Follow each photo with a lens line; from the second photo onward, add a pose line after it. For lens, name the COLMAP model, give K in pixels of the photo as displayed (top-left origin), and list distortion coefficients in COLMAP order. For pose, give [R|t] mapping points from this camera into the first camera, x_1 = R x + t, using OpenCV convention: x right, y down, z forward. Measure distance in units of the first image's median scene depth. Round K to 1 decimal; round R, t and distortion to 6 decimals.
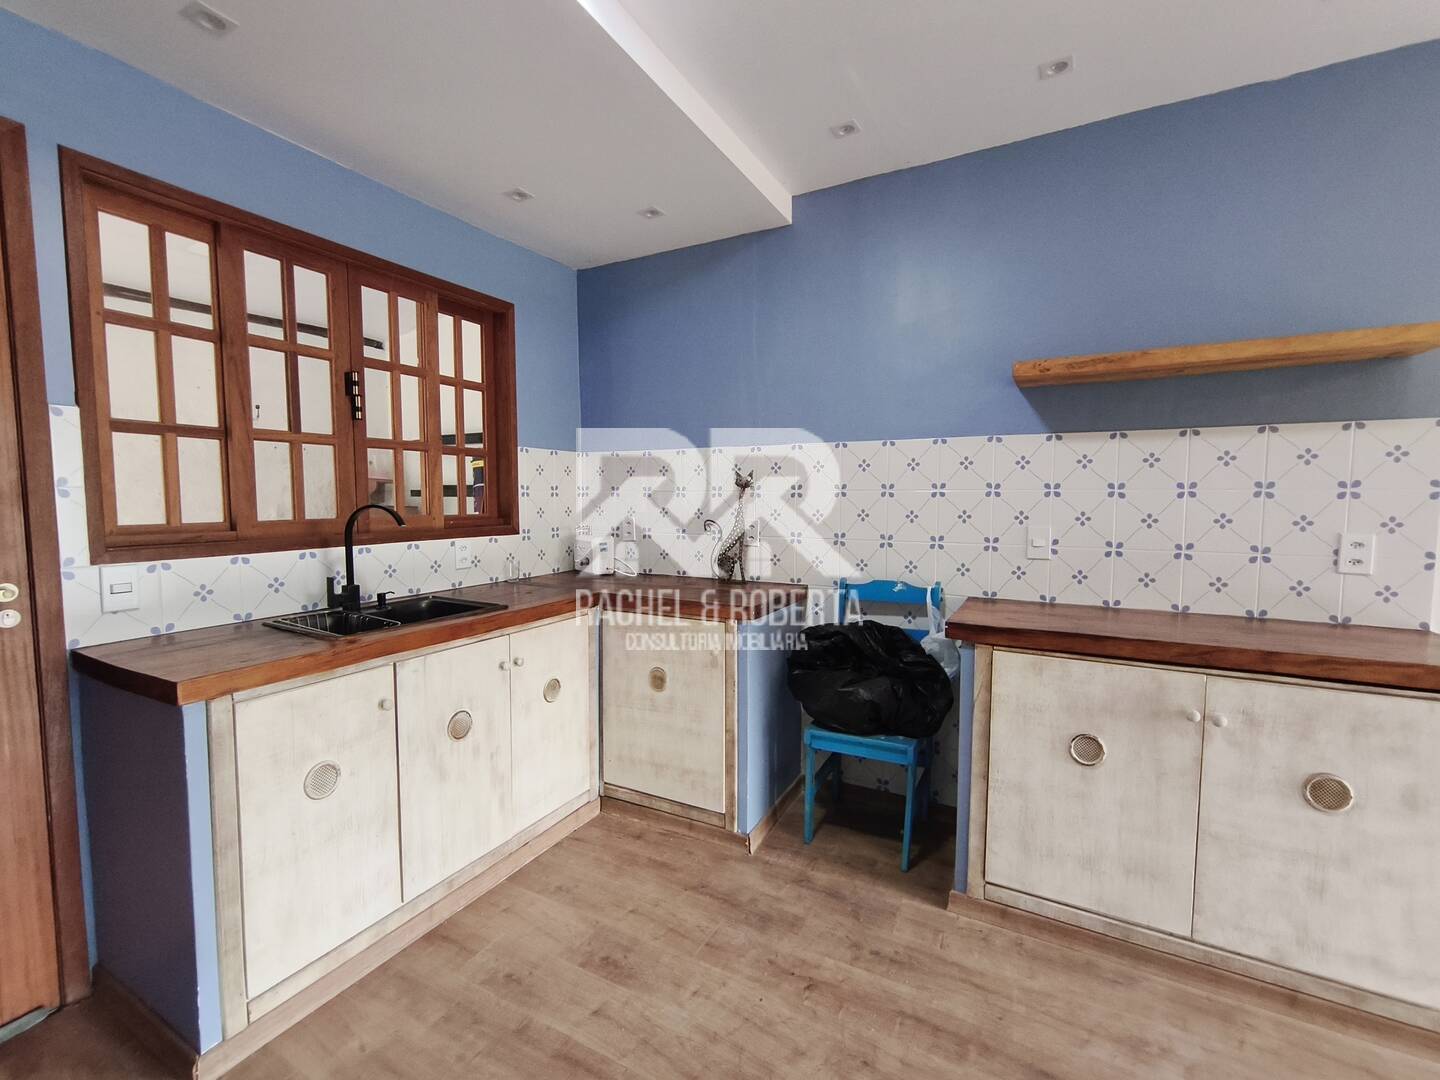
lens RADIAL K [[624.8, 0, 718.0], [0, 624.8, 536.4], [0, 0, 1]] dist [0.004438, 0.000109]
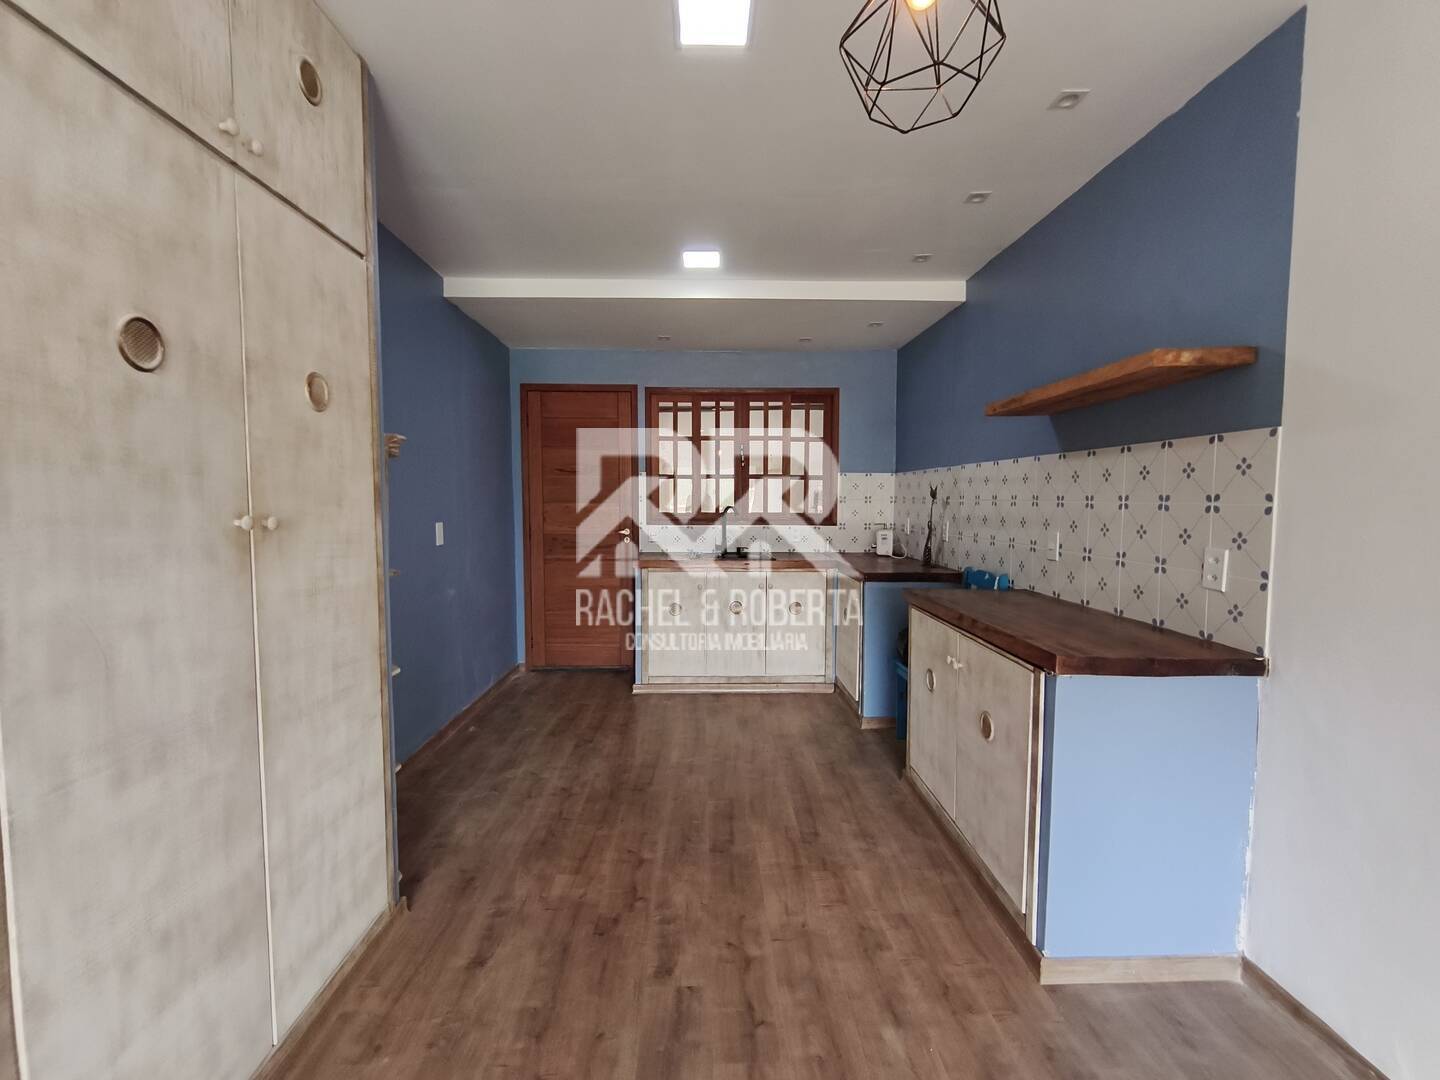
lens RADIAL K [[624.8, 0, 716.8], [0, 624.8, 539.6], [0, 0, 1]] dist [0.004438, 0.000109]
pose [[0.498854, 0.059733, -0.864625, 1.402114], [-0.064160, 0.997430, 0.031890, 0.000606], [0.864308, 0.039566, 0.501404, -0.154201]]
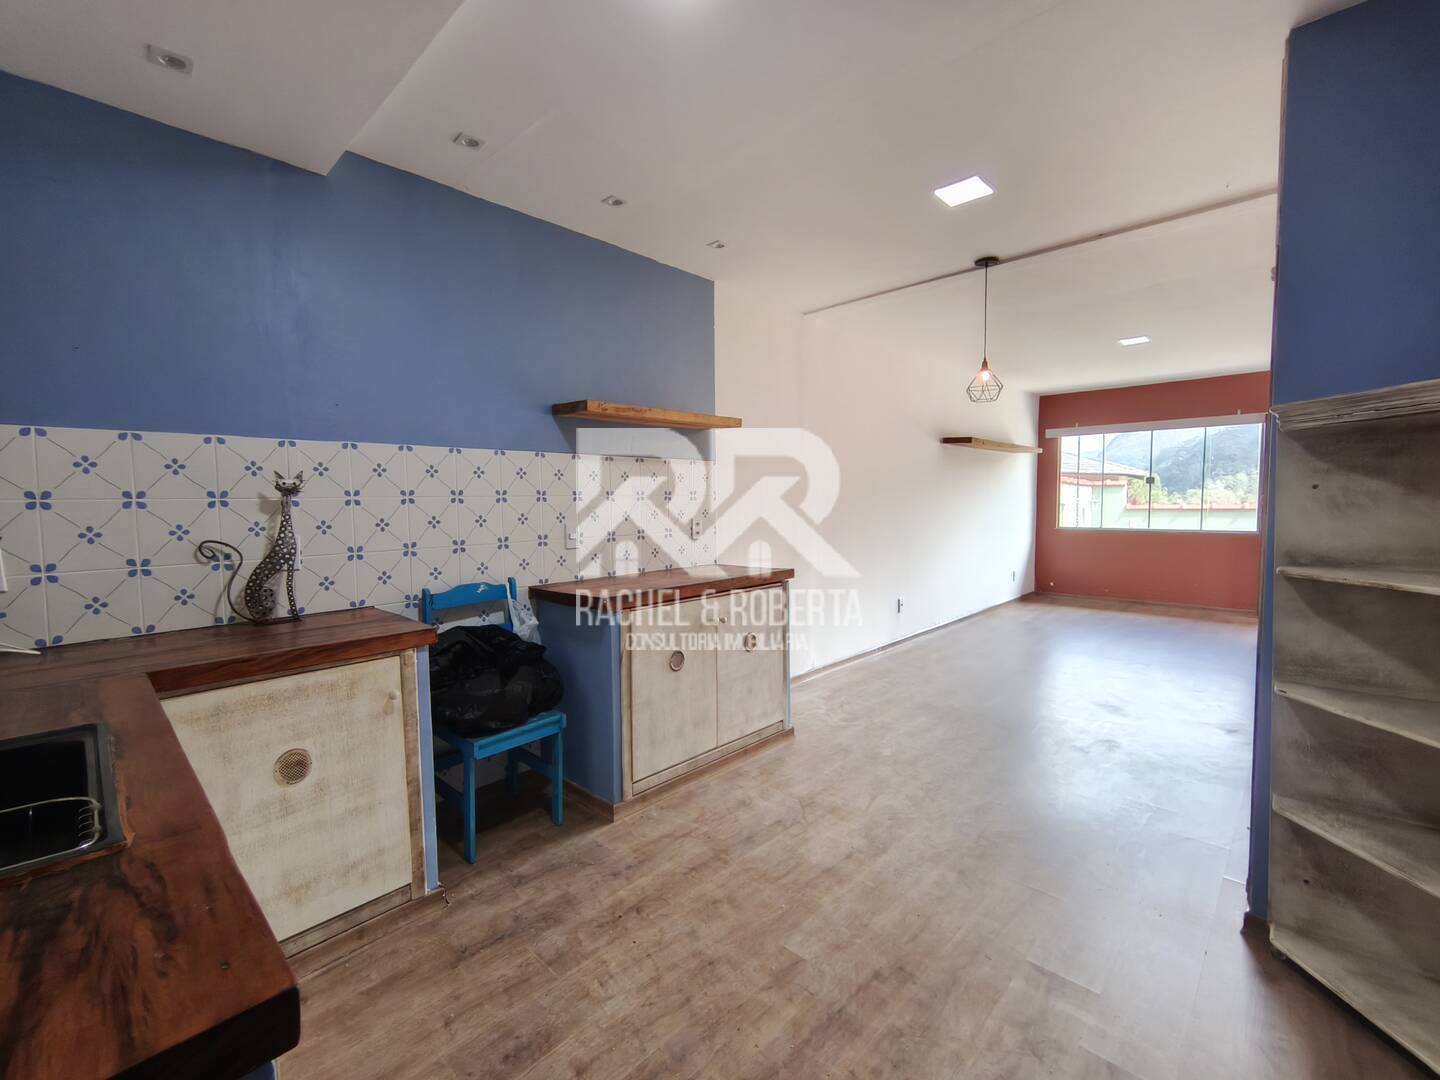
lens RADIAL K [[624.8, 0, 712.9], [0, 624.8, 535.5], [0, 0, 1]] dist [0.004438, 0.000109]
pose [[0.264011, -0.061795, 0.962538, -0.778442], [0.076625, 0.996135, 0.042935, -0.028698], [-0.961471, 0.062419, 0.267725, 0.421997]]
